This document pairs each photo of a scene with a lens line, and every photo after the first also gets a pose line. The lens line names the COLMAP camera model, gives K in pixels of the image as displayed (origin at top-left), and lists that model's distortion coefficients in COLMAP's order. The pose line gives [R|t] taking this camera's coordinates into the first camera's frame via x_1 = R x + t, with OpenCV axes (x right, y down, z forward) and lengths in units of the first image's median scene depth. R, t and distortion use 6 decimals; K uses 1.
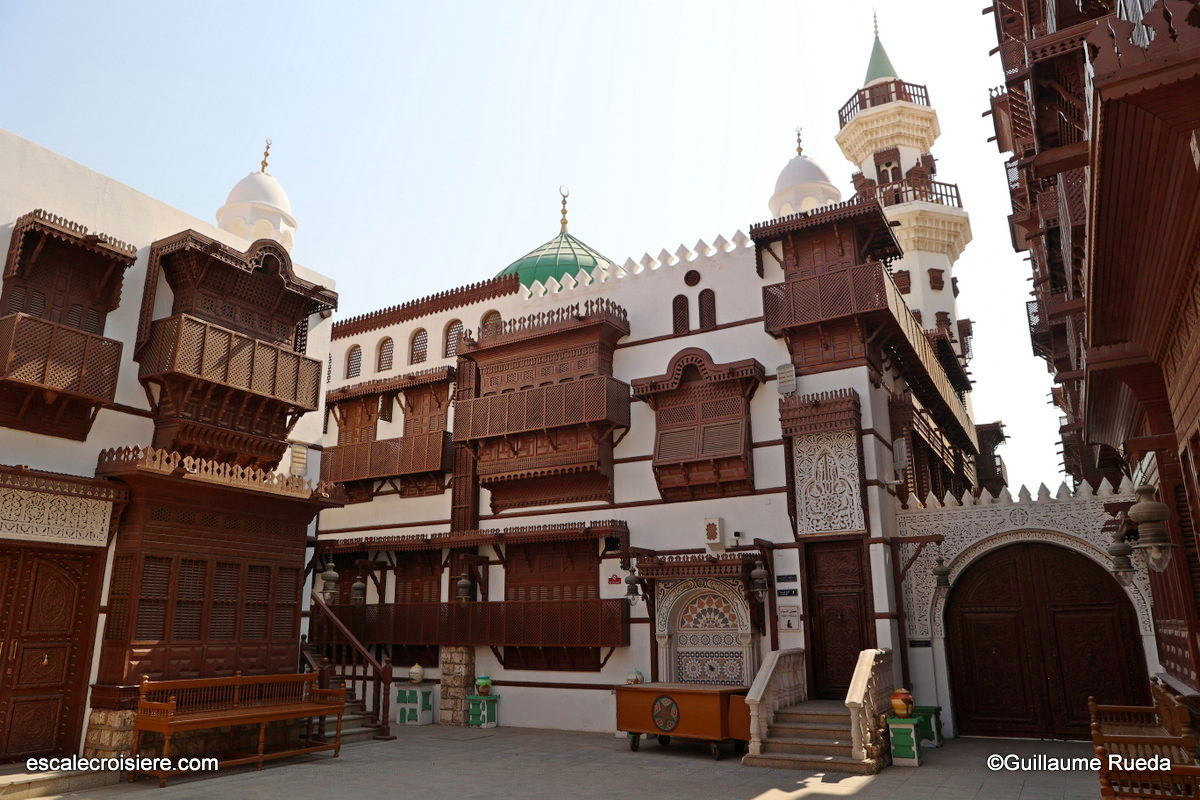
lens RADIAL K [[807.7, 0, 600.0], [0, 807.7, 400.0], [0, 0, 1]] dist [-0.003045, -0.001350]
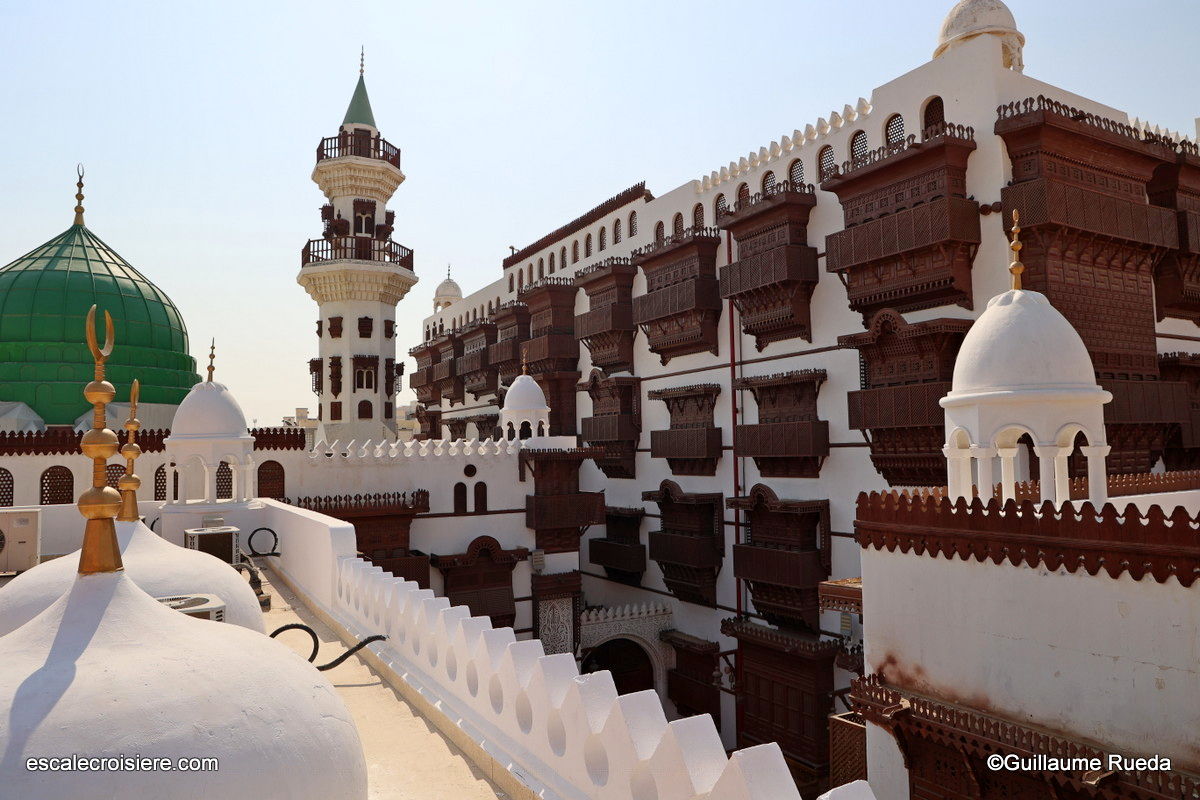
lens RADIAL K [[807.7, 0, 600.0], [0, 807.7, 400.0], [0, 0, 1]] dist [-0.003045, -0.001350]
pose [[0.515827, 0.046661, 0.855421, -0.939750], [-0.218195, 0.972742, 0.078513, -0.421496], [-0.828441, -0.227148, 0.511947, 0.154490]]
